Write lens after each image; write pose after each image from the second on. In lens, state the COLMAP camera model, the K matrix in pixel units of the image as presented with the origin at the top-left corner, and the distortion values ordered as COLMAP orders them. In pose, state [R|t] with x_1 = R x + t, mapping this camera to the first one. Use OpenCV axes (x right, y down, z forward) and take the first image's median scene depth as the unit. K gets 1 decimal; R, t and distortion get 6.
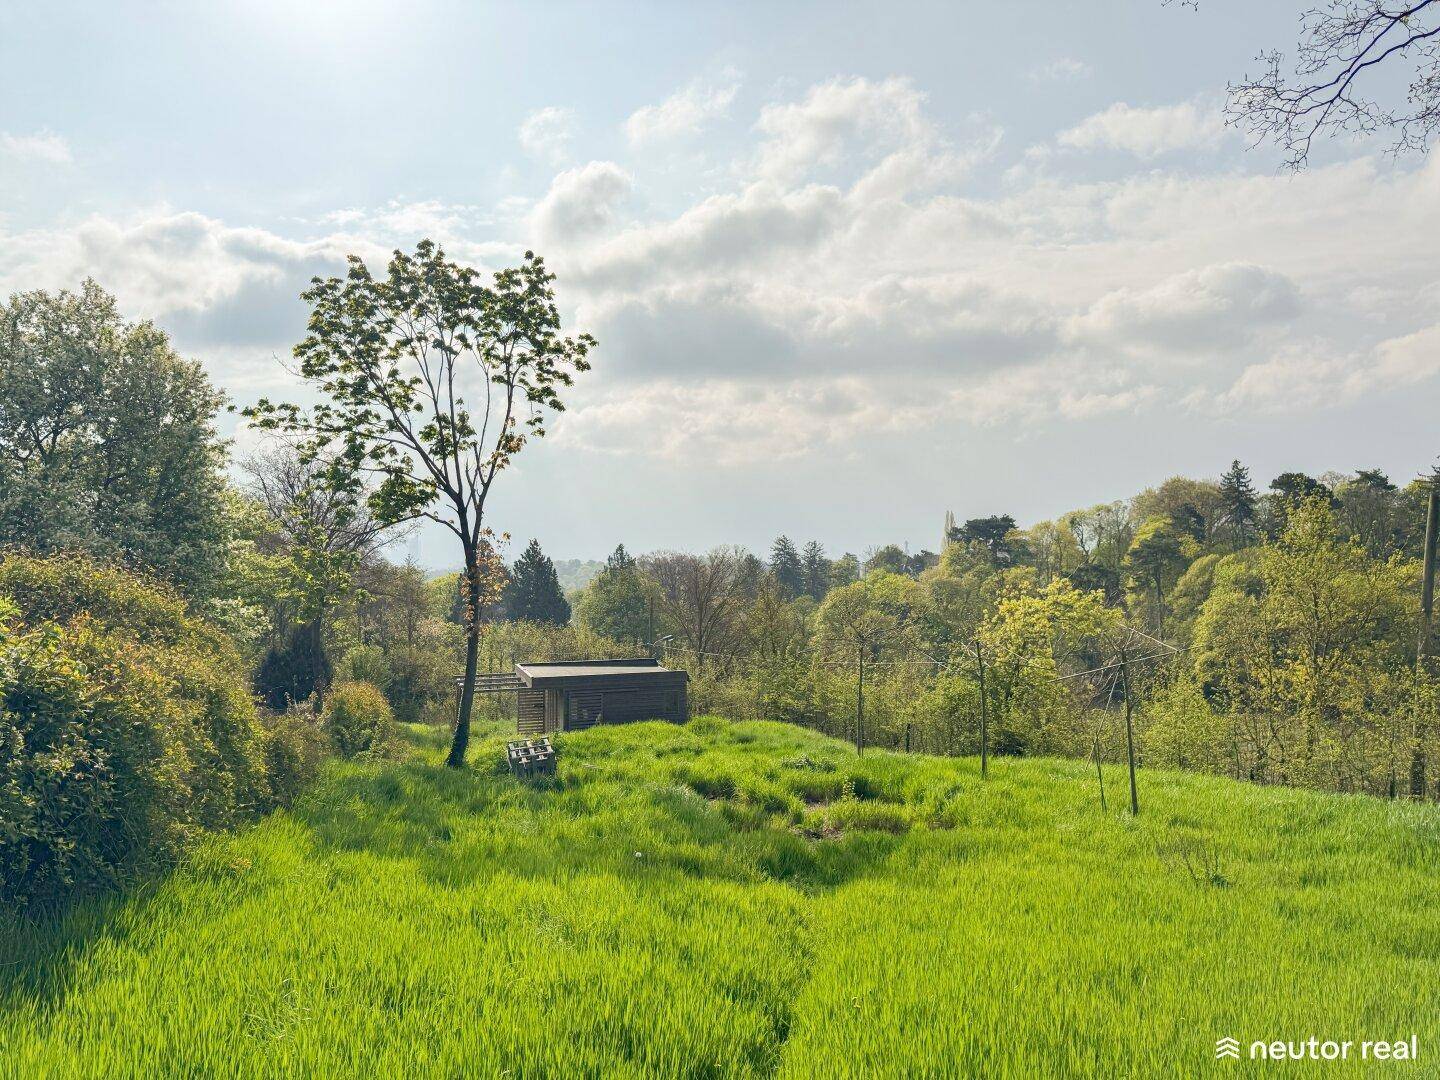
lens RADIAL K [[1037.8, 0, 693.0], [0, 1037.8, 539.0], [0, 0, 1]] dist [0.046799, -0.005805]
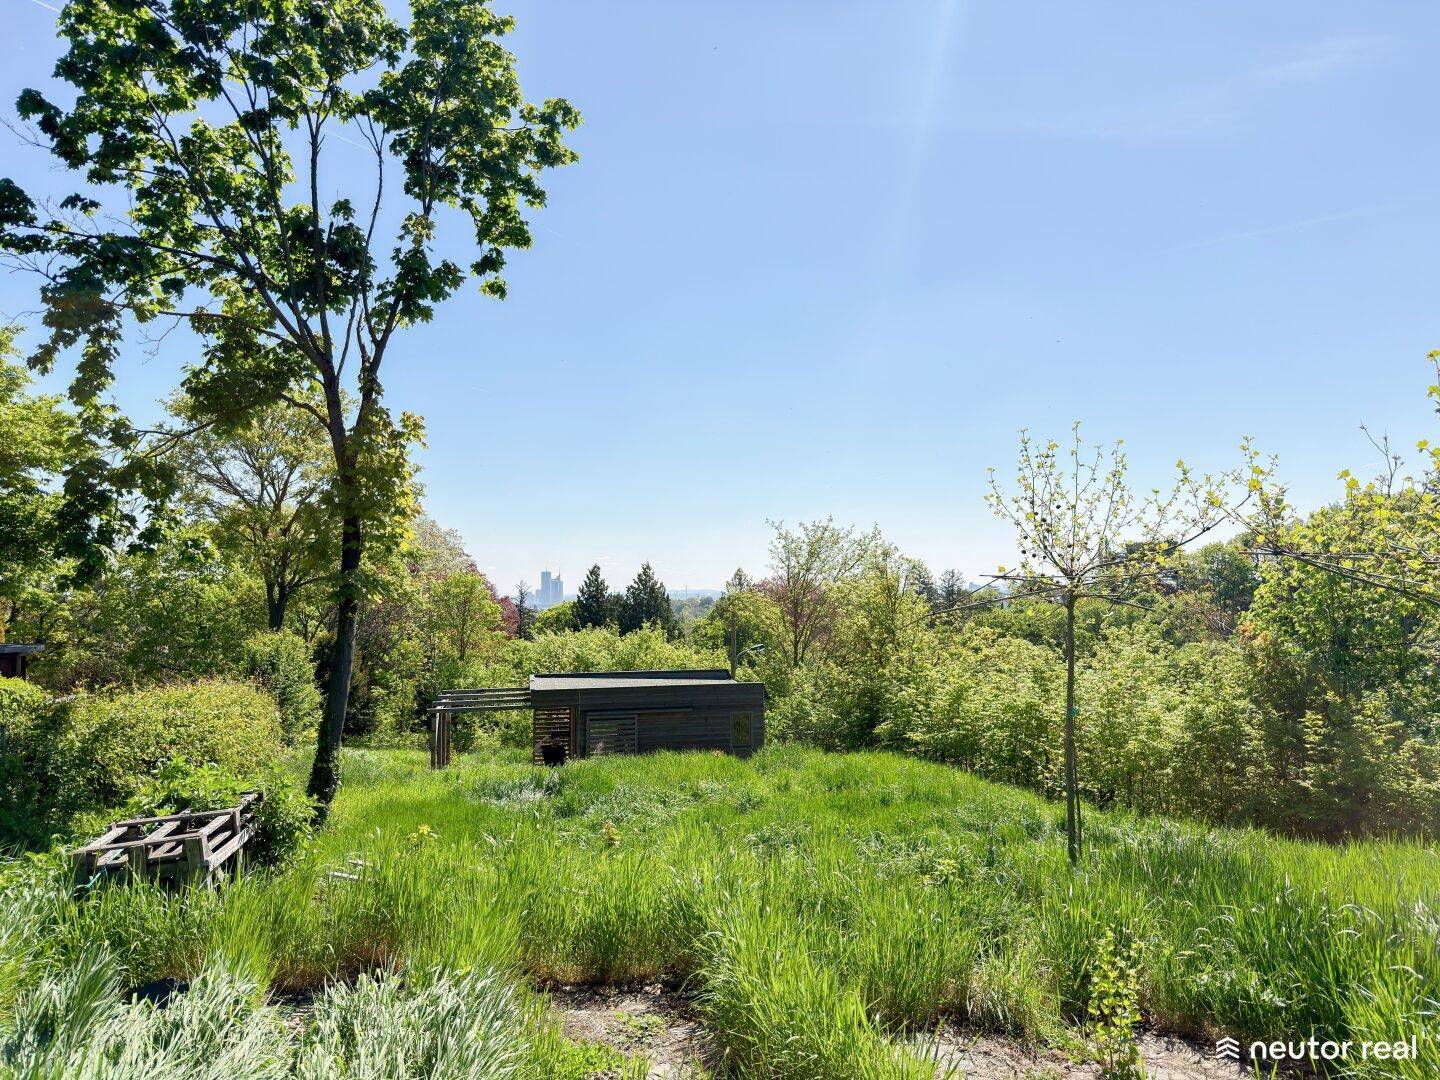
lens RADIAL K [[982.1, 0, 716.6], [0, 982.1, 556.5], [0, 0, 1]] dist [0.059847, -0.109178]
pose [[0.992942, -0.014267, -0.117743, 0.049545], [0.010508, 0.999417, -0.032482, 0.081190], [0.118138, 0.031015, 0.992513, 0.437491]]
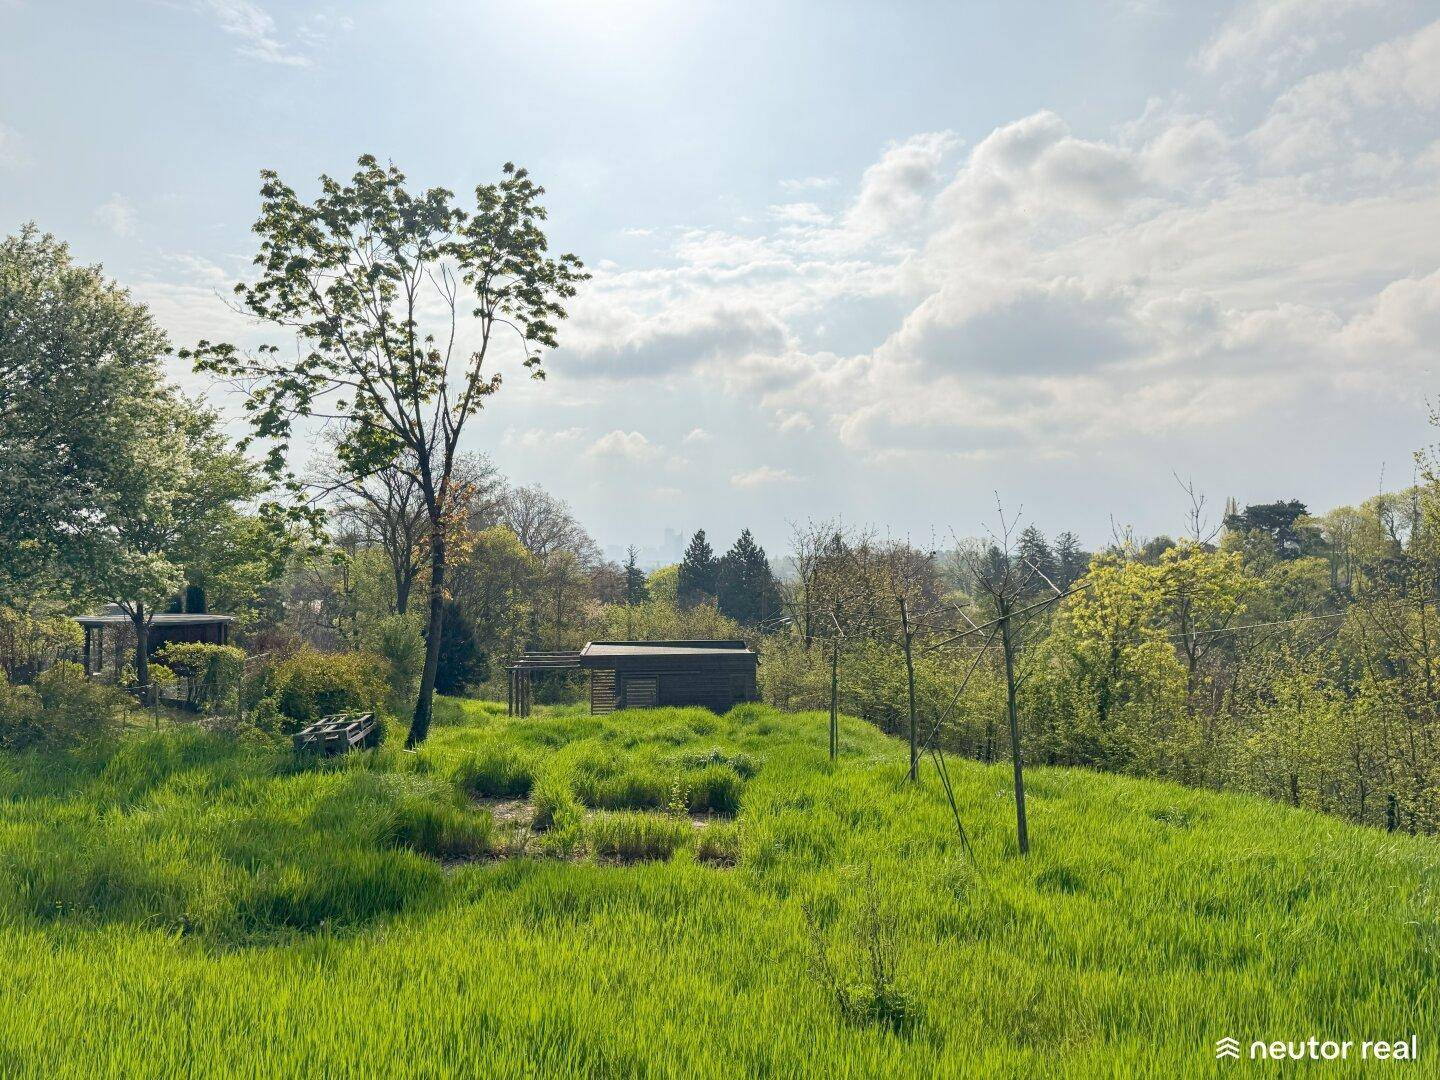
lens RADIAL K [[1018.8, 0, 718.5], [0, 1018.8, 574.7], [0, 0, 1]] dist [0.066549, -0.124391]
pose [[0.967983, 0.003349, -0.250992, 0.220359], [0.005165, 0.999434, 0.033255, 0.039144], [0.250961, -0.033487, 0.967418, 0.192699]]
